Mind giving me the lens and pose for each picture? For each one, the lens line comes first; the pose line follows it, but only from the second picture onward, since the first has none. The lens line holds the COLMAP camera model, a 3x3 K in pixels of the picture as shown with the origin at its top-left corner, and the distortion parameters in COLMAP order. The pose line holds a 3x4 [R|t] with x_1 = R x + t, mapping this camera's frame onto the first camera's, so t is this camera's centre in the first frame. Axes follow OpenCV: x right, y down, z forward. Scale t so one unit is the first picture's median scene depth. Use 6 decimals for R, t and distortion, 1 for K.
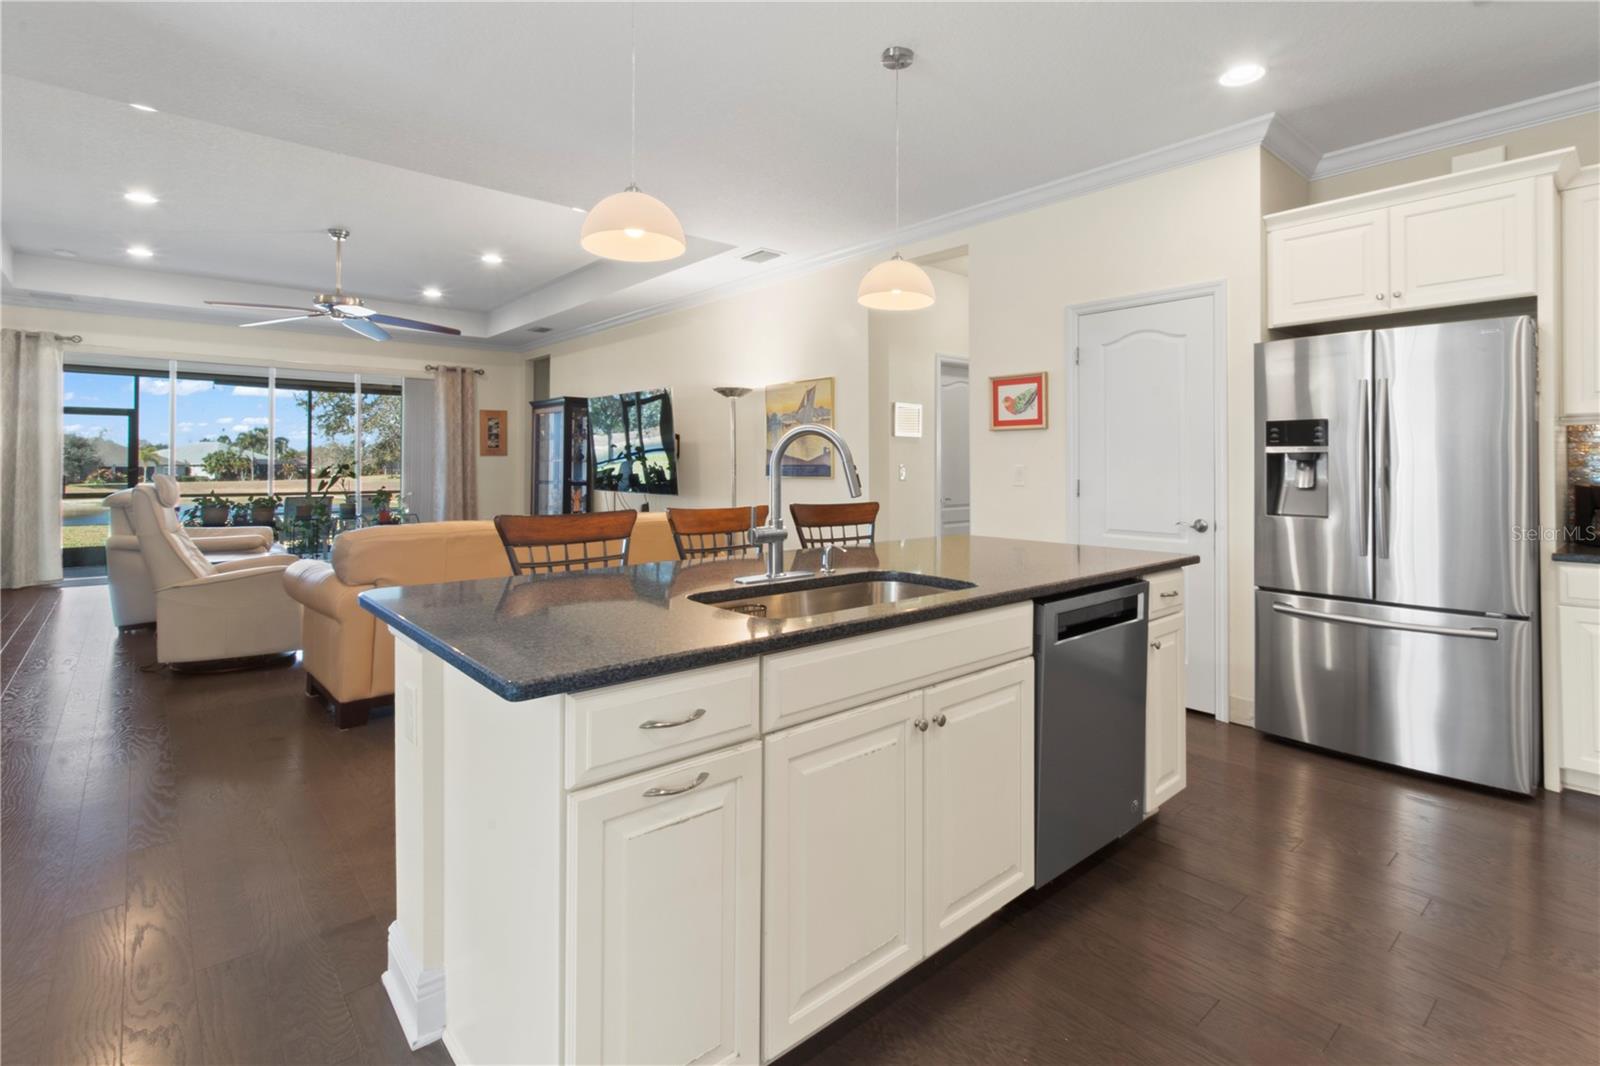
lens RADIAL K [[764.9, 0, 810.9], [0, 764.9, 461.5], [0, 0, 1]] dist [0.000294, 0.000719]
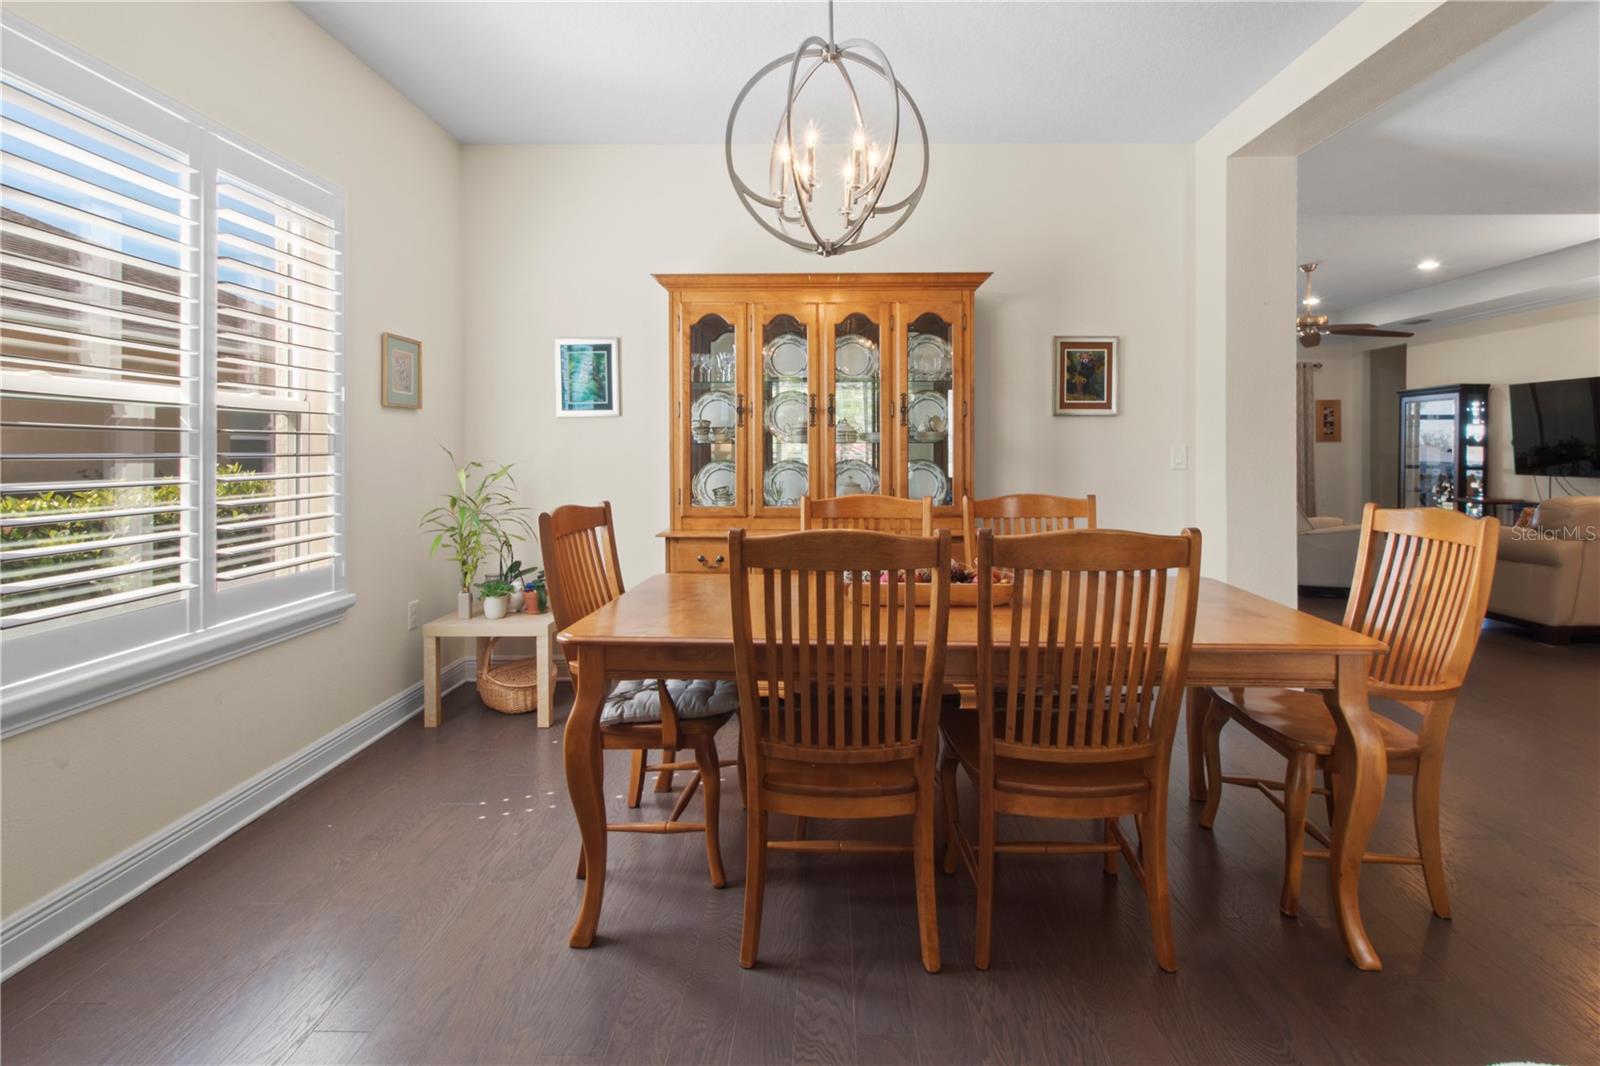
lens RADIAL K [[766.2, 0, 825.7], [0, 766.2, 455.4], [0, 0, 1]] dist [0.019449, 0.000151]
pose [[0.750299, 0.001043, -0.661097, -0.498526], [0.006417, 0.999940, 0.008861, -0.005335], [0.661067, -0.010891, 0.750248, -0.659839]]
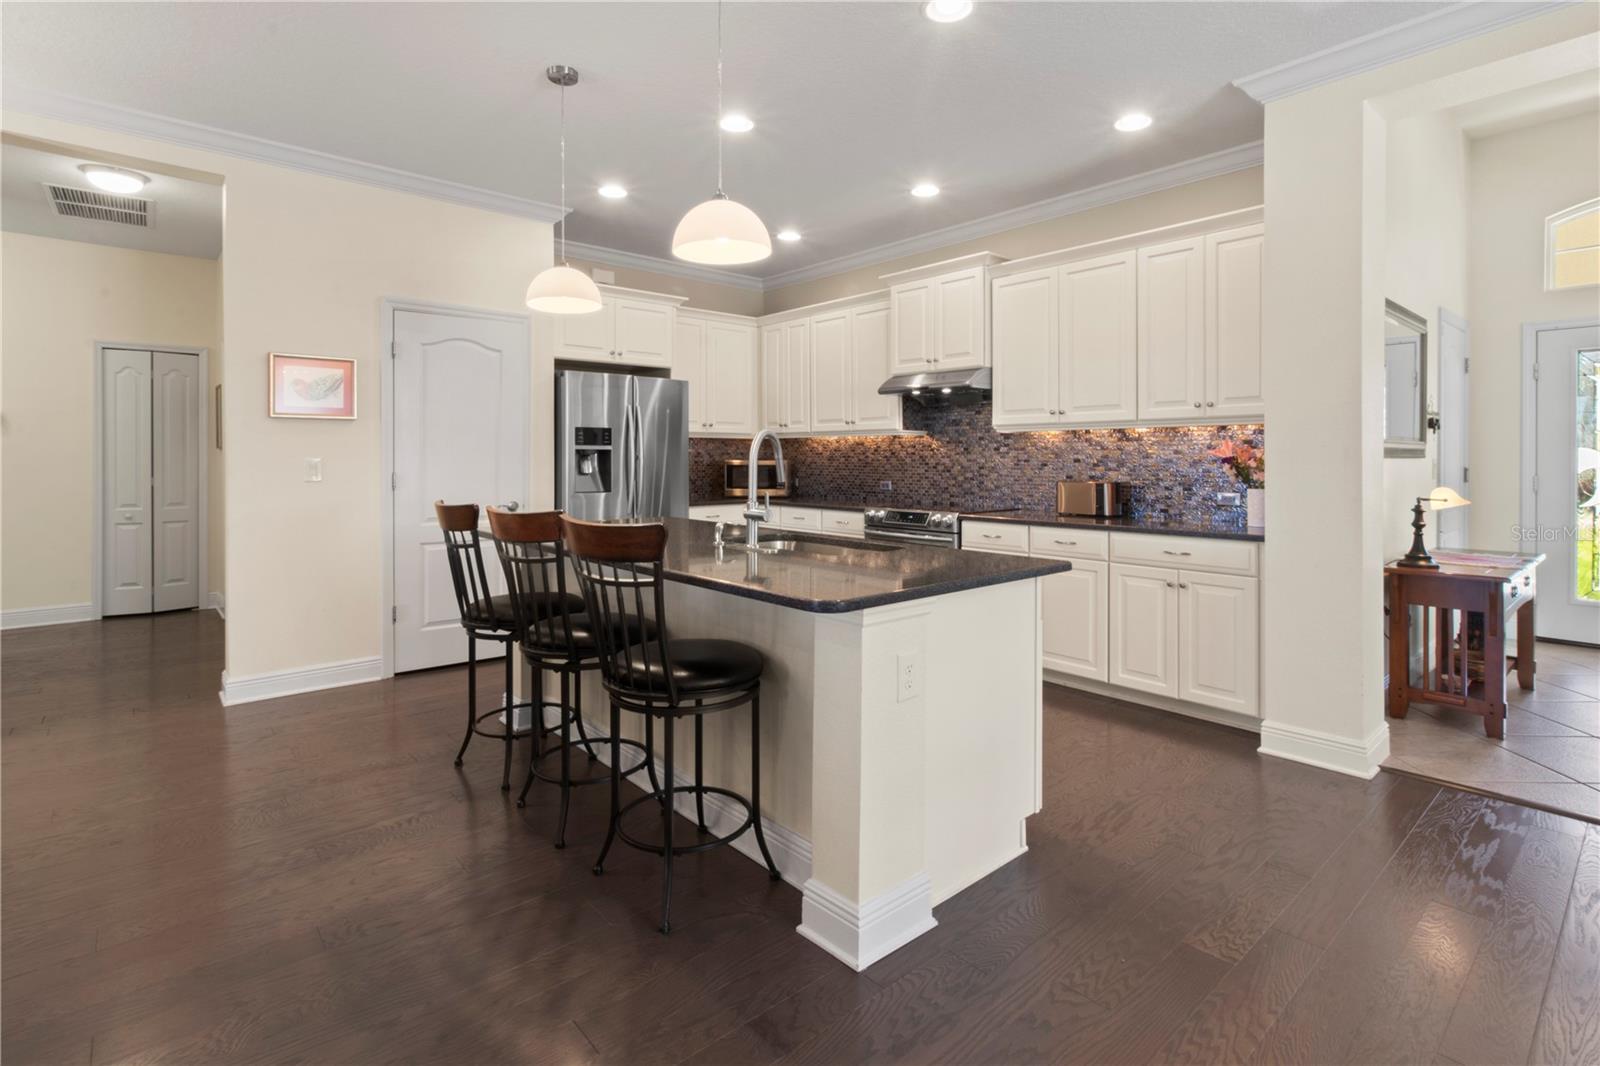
lens RADIAL K [[768.7, 0, 811.7], [0, 768.7, 454.0], [0, 0, 1]] dist [-0.000785, -0.000758]
pose [[-0.007055, 0.002113, 0.999973, -0.614745], [-0.006068, 0.999979, -0.002155, -0.001774], [-0.999957, -0.006083, -0.007042, 0.421868]]
